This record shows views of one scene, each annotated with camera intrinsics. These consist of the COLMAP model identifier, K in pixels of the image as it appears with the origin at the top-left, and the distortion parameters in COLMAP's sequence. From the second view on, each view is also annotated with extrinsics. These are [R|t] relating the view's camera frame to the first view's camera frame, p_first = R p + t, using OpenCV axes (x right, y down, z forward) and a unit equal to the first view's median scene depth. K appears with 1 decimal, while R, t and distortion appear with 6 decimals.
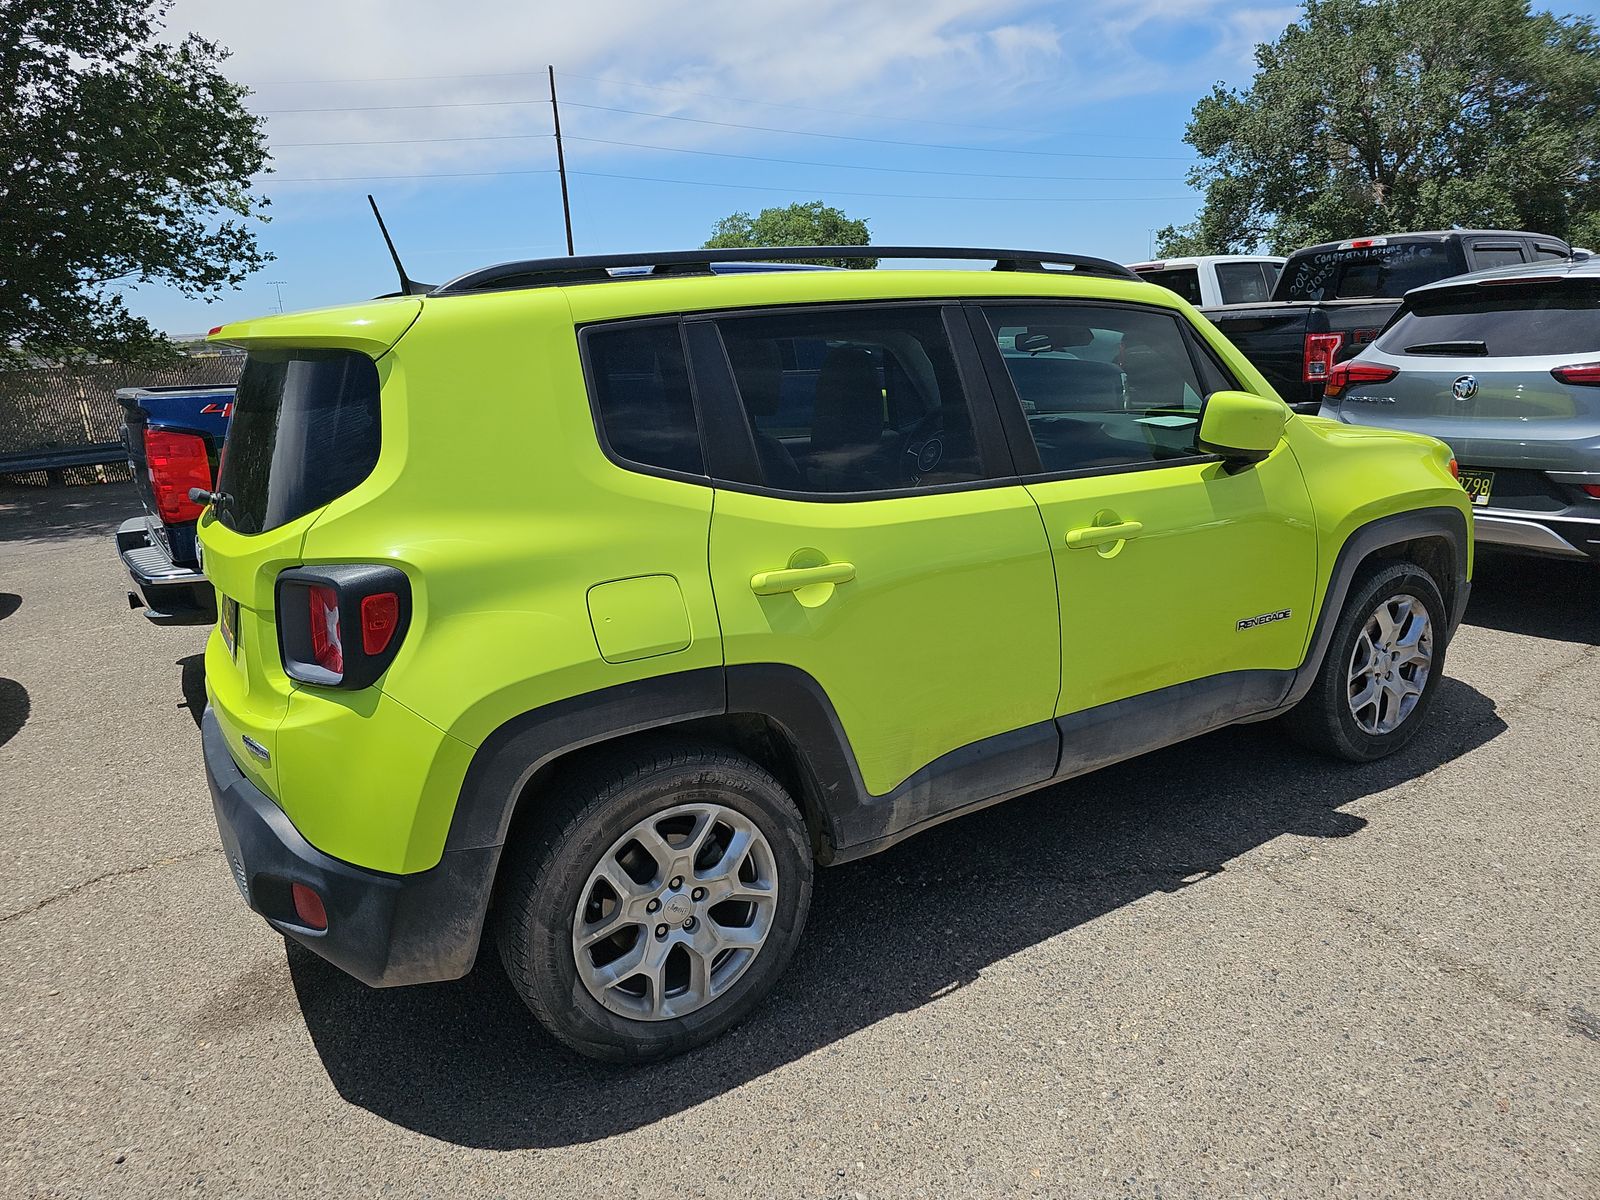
lens RADIAL K [[1095.4, 0, 792.1], [0, 1095.4, 607.0], [0, 0, 1]] dist [0.018766, -0.020712]
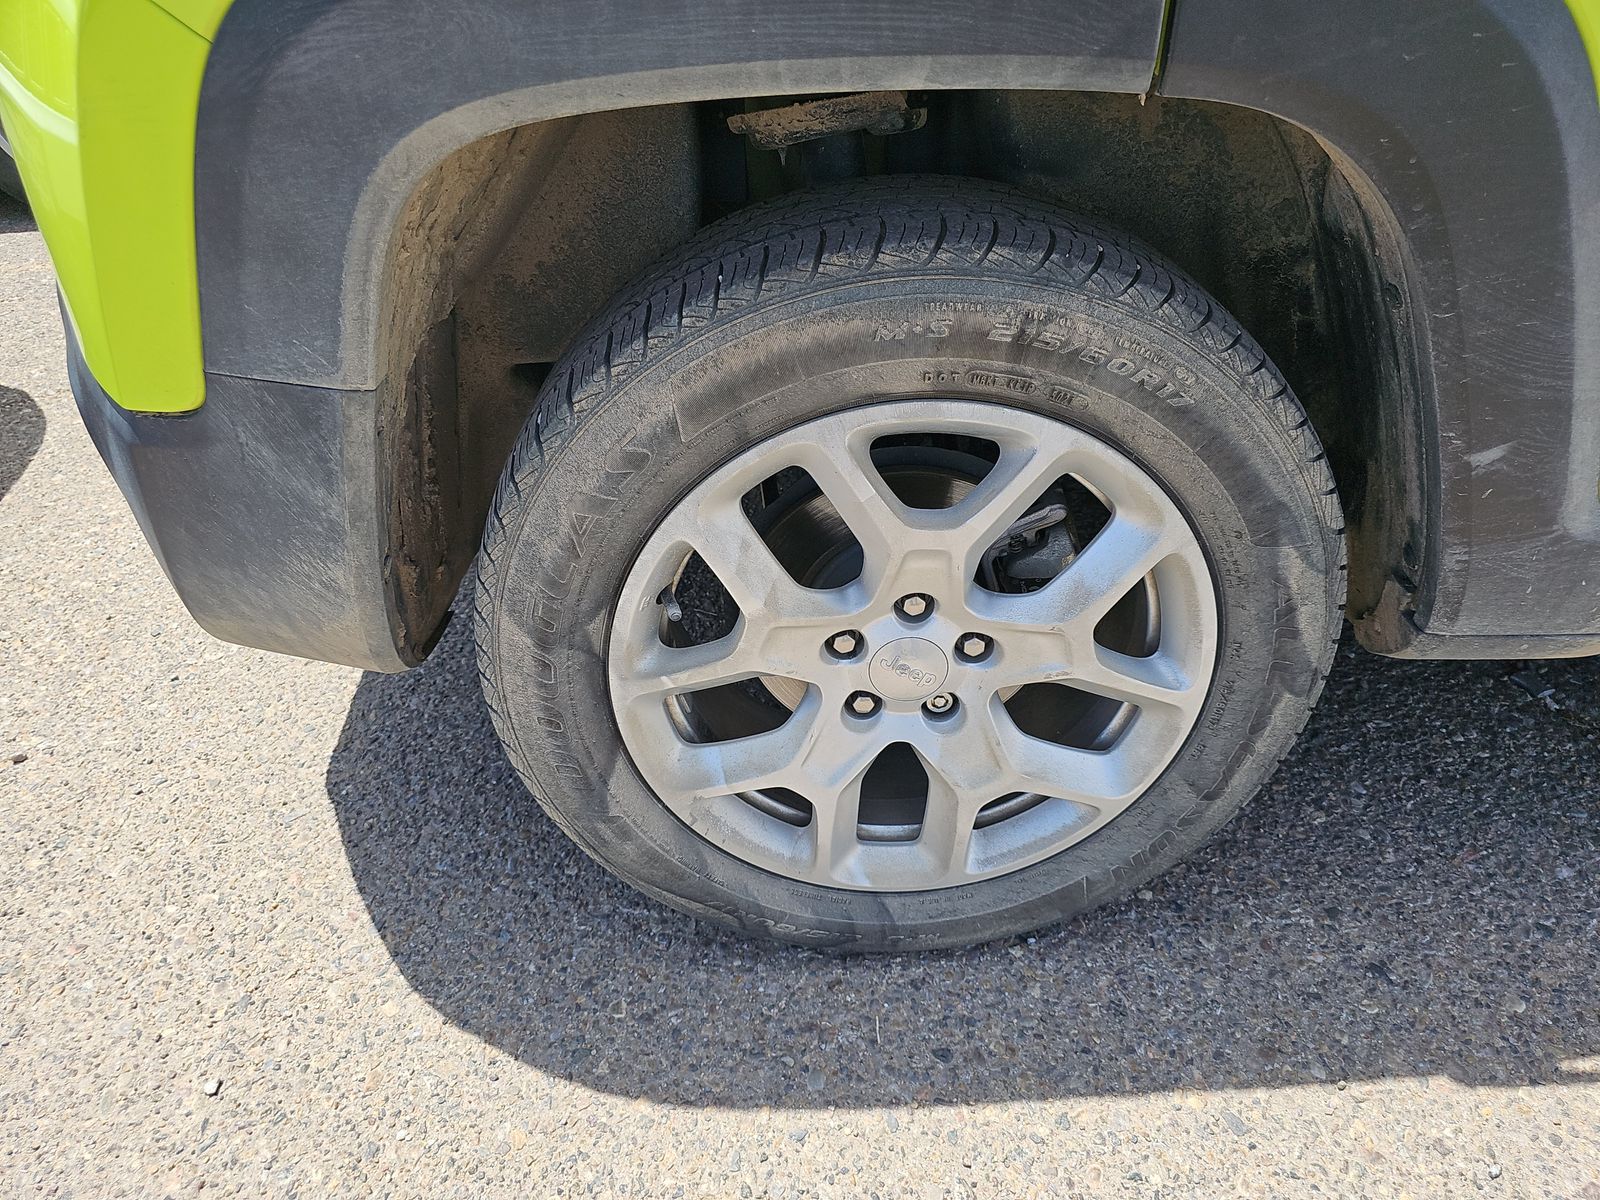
lens RADIAL K [[1095.4, 0, 807.7], [0, 1095.4, 600.9], [0, 0, 1]] dist [0.018766, -0.020712]
pose [[0.870141, 0.295046, -0.394717, 0.007031], [-0.128902, 0.909347, 0.395565, 0.111980], [0.475645, -0.293318, 0.829293, 0.694999]]
